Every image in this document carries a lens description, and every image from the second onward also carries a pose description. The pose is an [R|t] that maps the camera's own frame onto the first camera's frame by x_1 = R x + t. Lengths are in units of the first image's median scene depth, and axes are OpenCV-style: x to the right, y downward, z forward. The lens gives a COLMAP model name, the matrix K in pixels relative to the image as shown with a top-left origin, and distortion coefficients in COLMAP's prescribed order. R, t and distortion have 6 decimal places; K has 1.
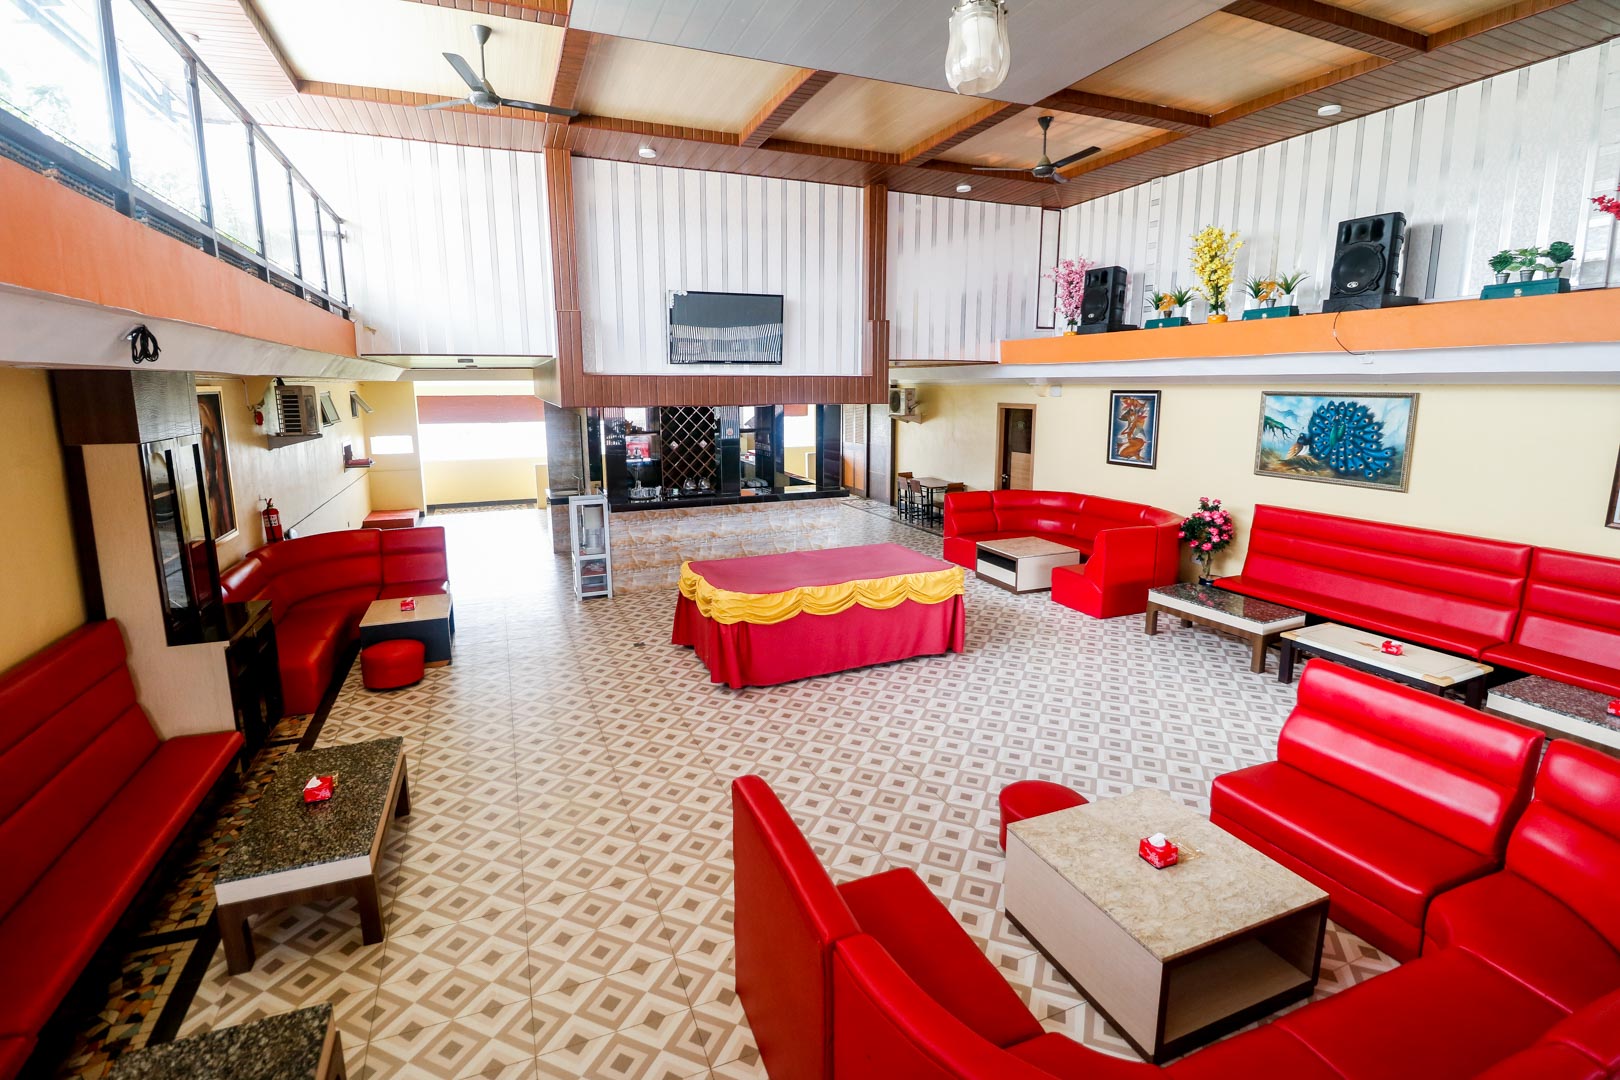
lens RADIAL K [[752.1, 0, 804.3], [0, 752.1, 526.8], [0, 0, 1]] dist [-0.002575, -0.000077]
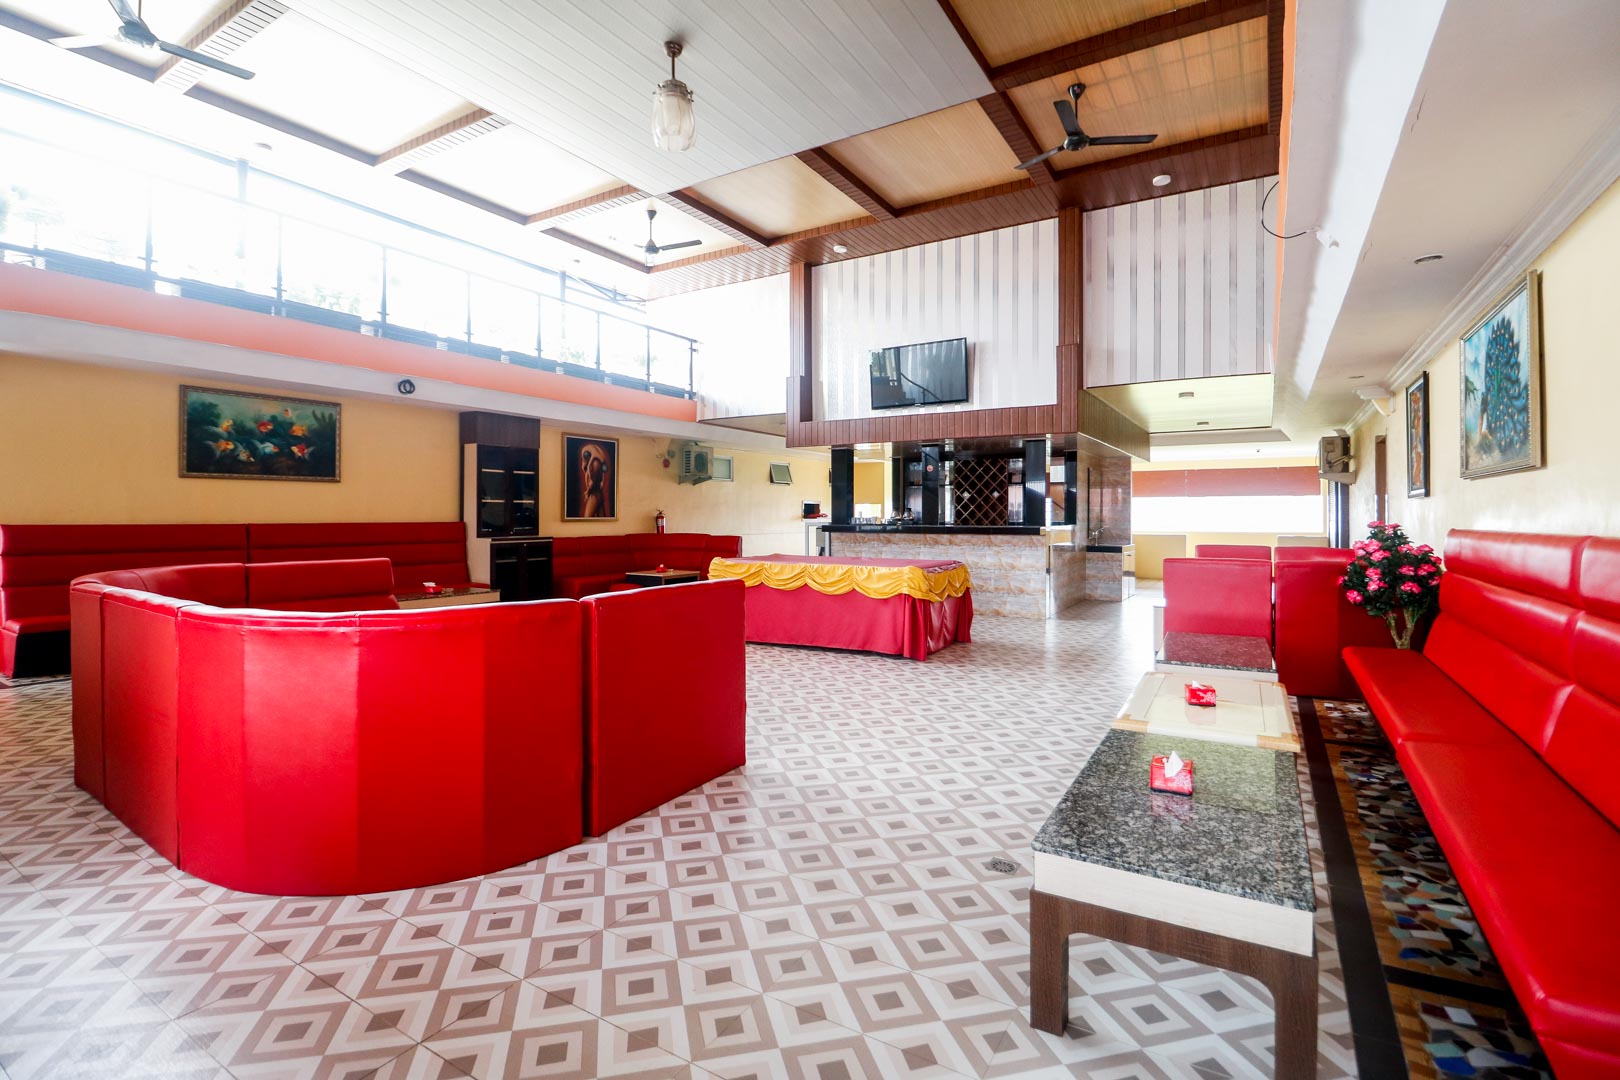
lens RADIAL K [[752.1, 0, 804.2], [0, 752.1, 526.5], [0, 0, 1]] dist [-0.002575, -0.000077]
pose [[0.588359, 0.015258, -0.808456, 0.804313], [-0.153112, 0.983836, -0.092860, 0.101770], [0.793971, 0.178419, 0.581185, 0.284598]]
